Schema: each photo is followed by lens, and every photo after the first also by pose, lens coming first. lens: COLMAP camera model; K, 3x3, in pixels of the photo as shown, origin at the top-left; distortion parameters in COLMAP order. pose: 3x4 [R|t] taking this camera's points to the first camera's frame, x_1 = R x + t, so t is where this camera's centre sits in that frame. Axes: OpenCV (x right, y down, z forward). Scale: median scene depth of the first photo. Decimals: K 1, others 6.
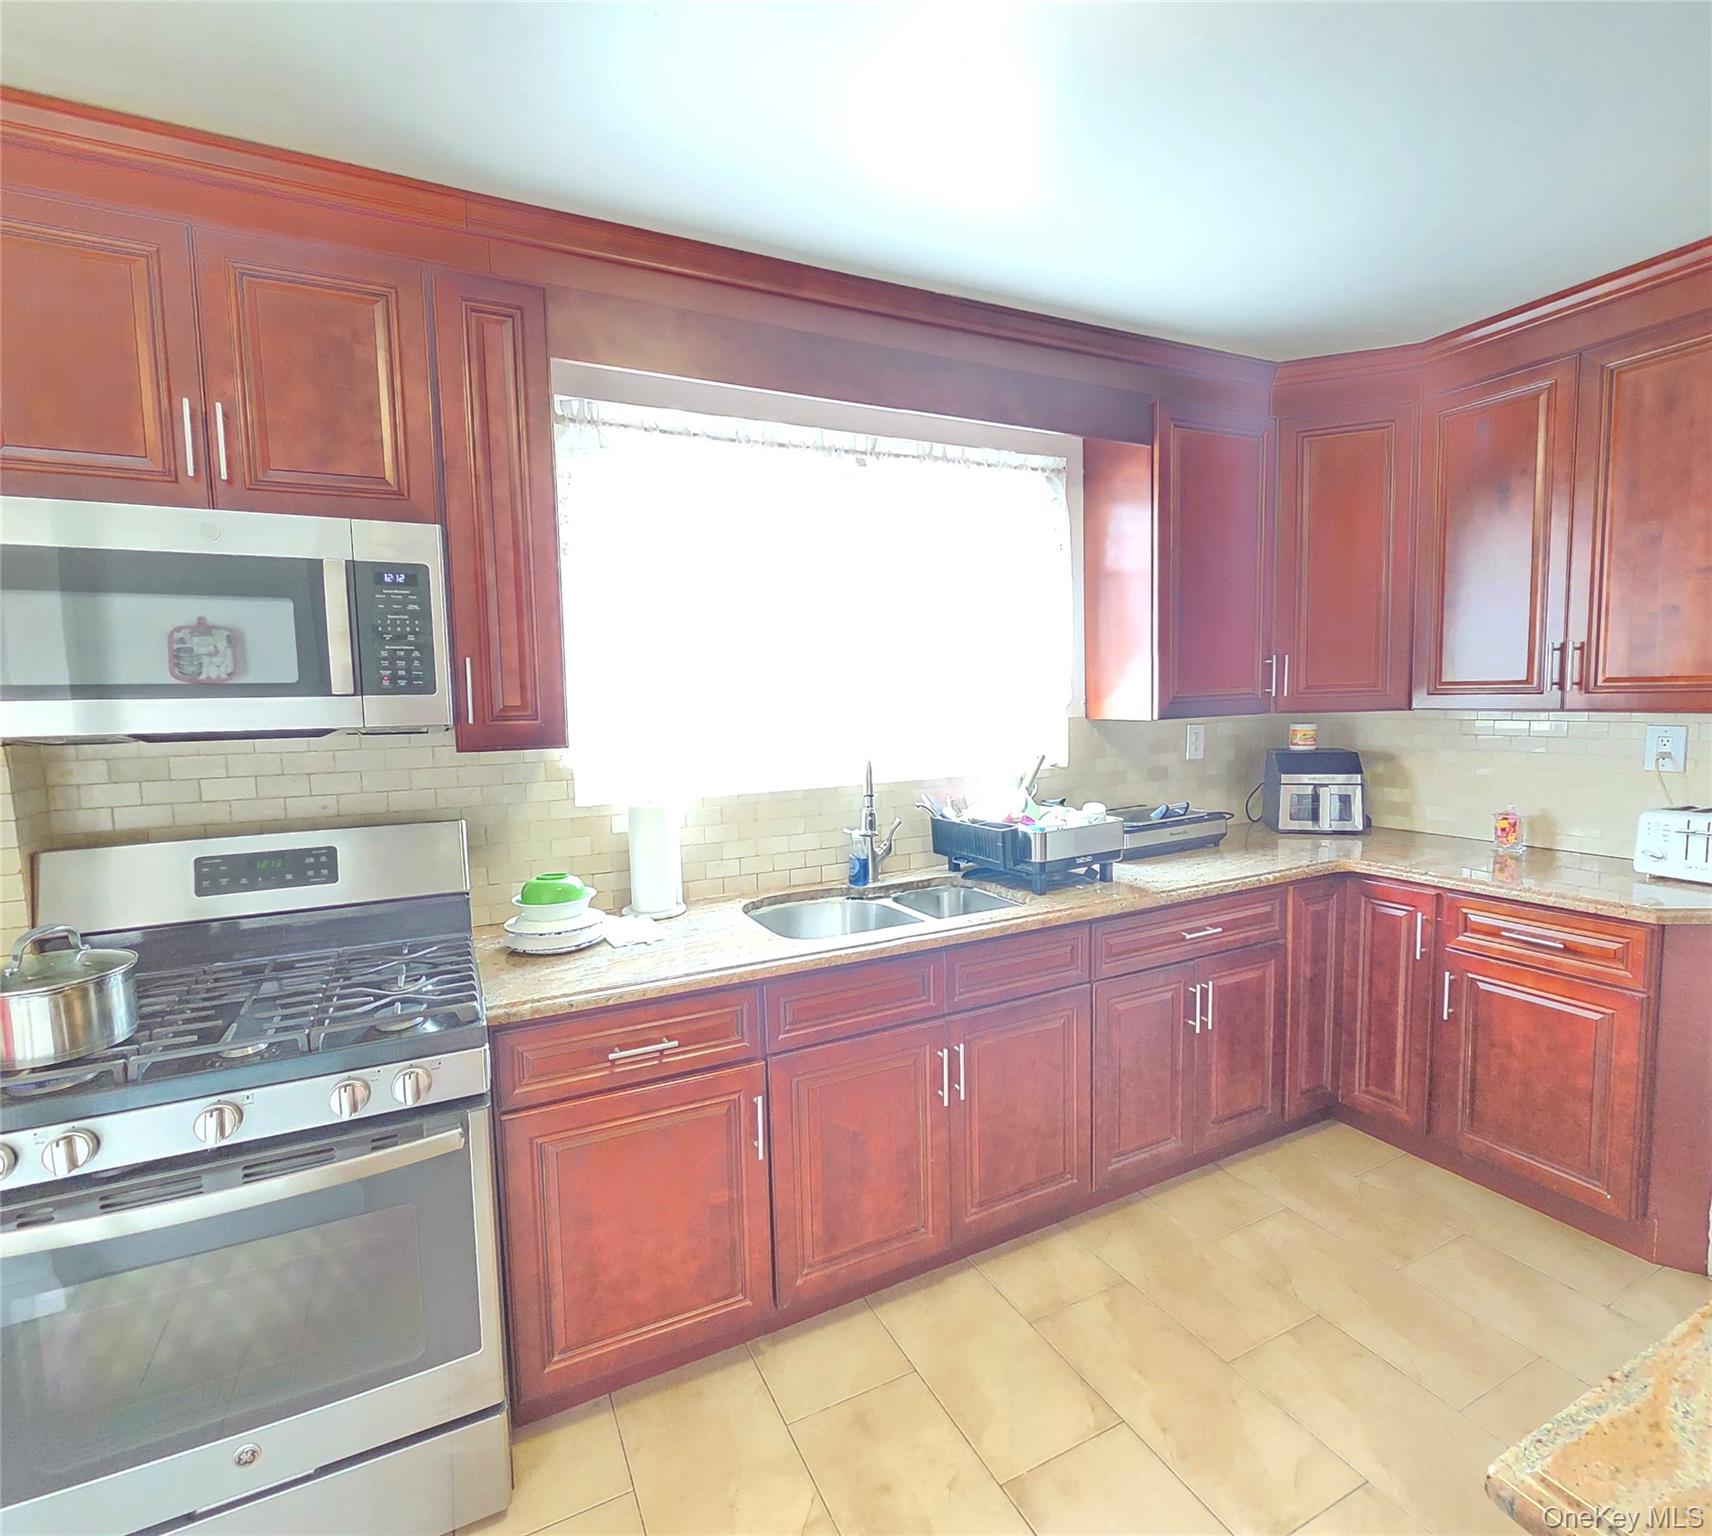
lens RADIAL K [[839.4, 0, 853.5], [0, 839.4, 766.2], [0, 0, 1]] dist [0.001095, -0.002513]
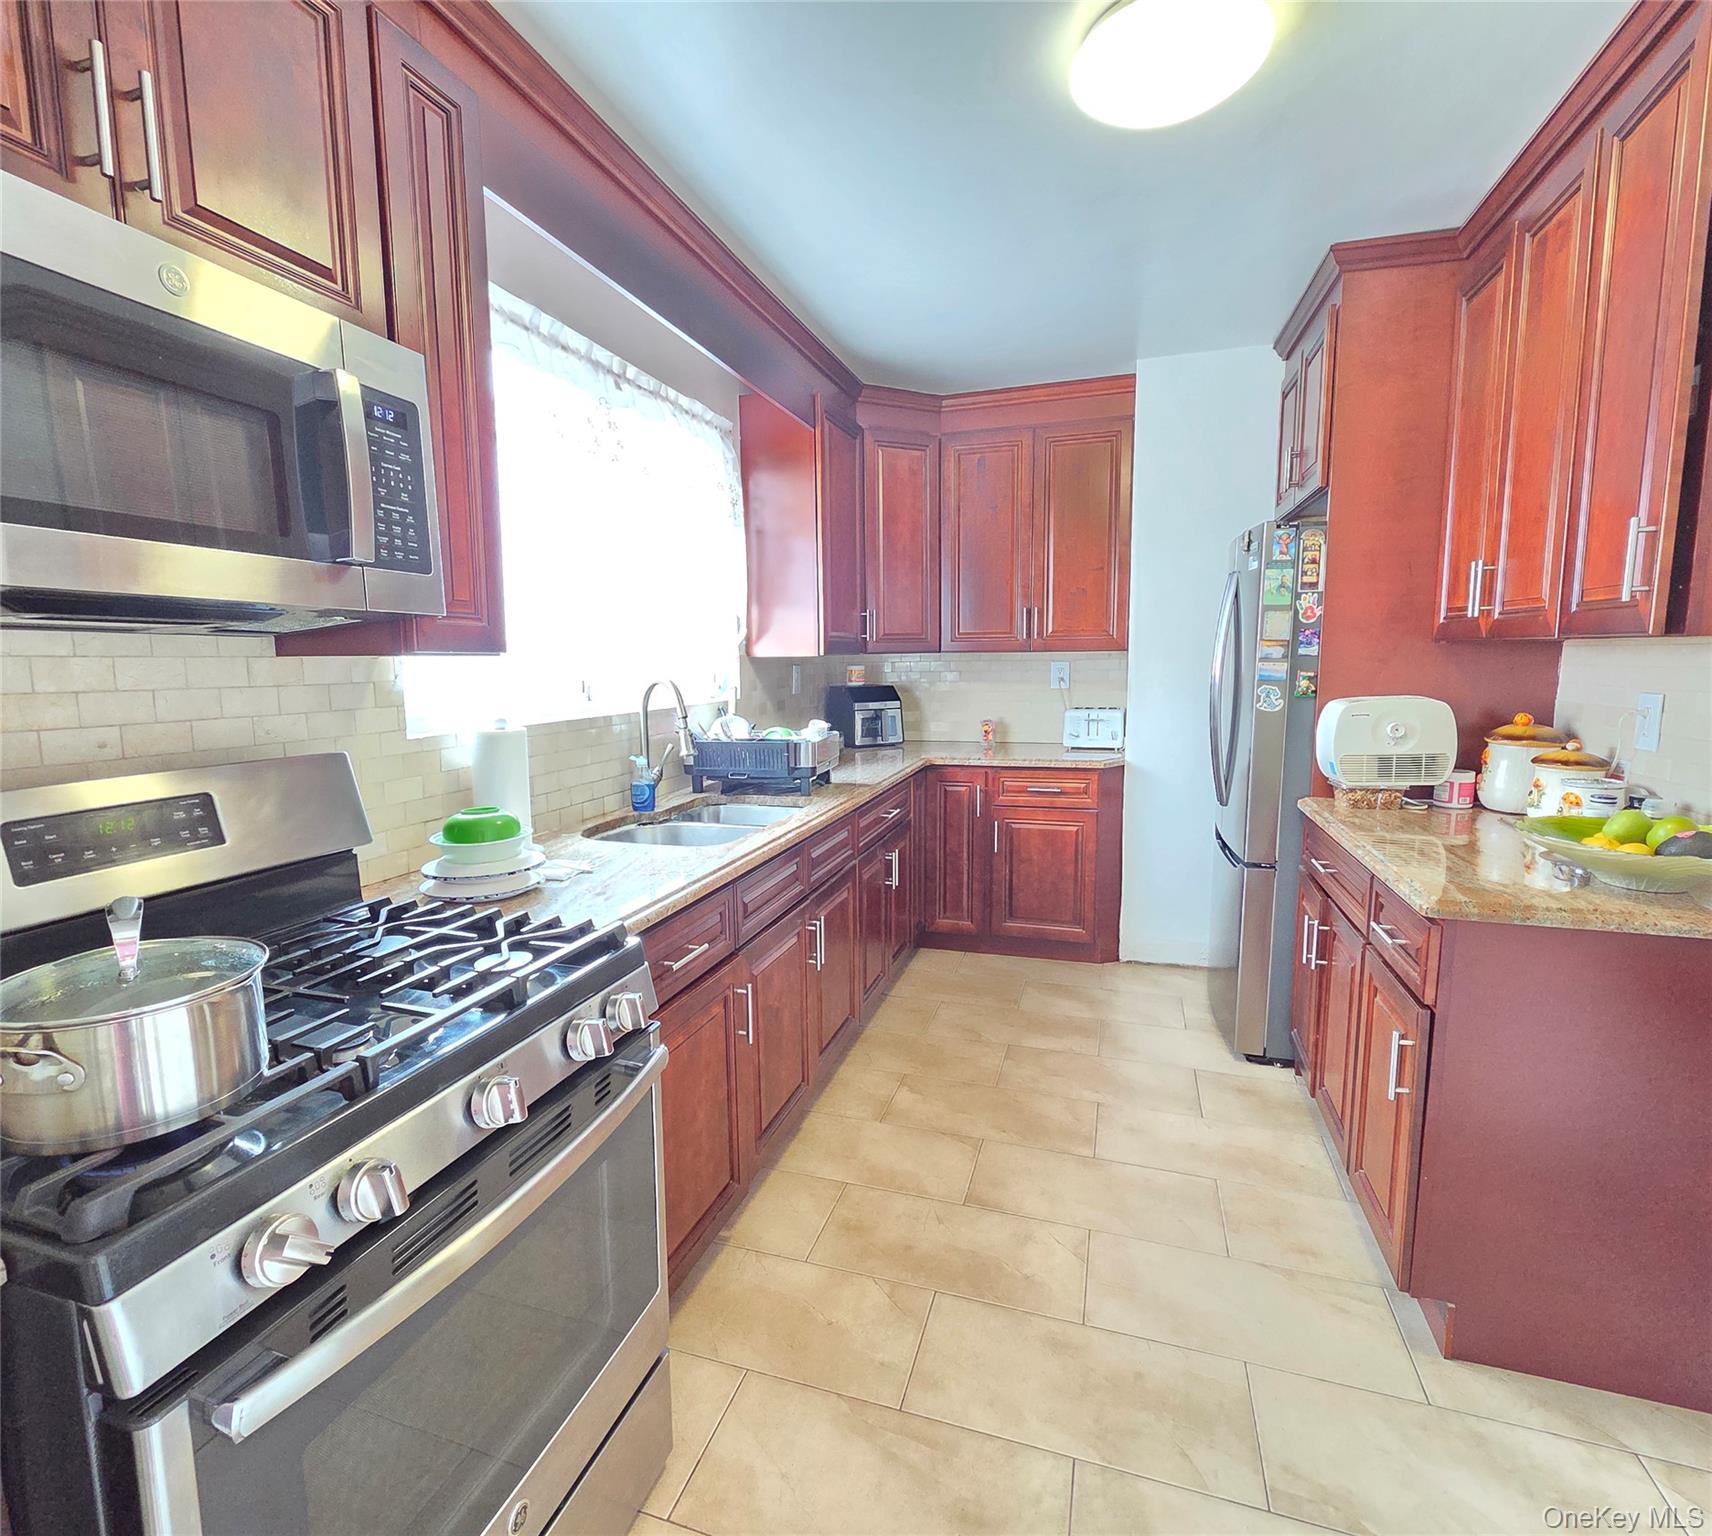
lens RADIAL K [[839.4, 0, 855.5], [0, 839.4, 764.6], [0, 0, 1]] dist [0.001095, -0.002513]
pose [[0.693053, -0.074845, 0.716991, -0.581702], [0.056663, 0.997174, 0.049322, 0.054299], [-0.718657, 0.006444, 0.695335, 0.125368]]
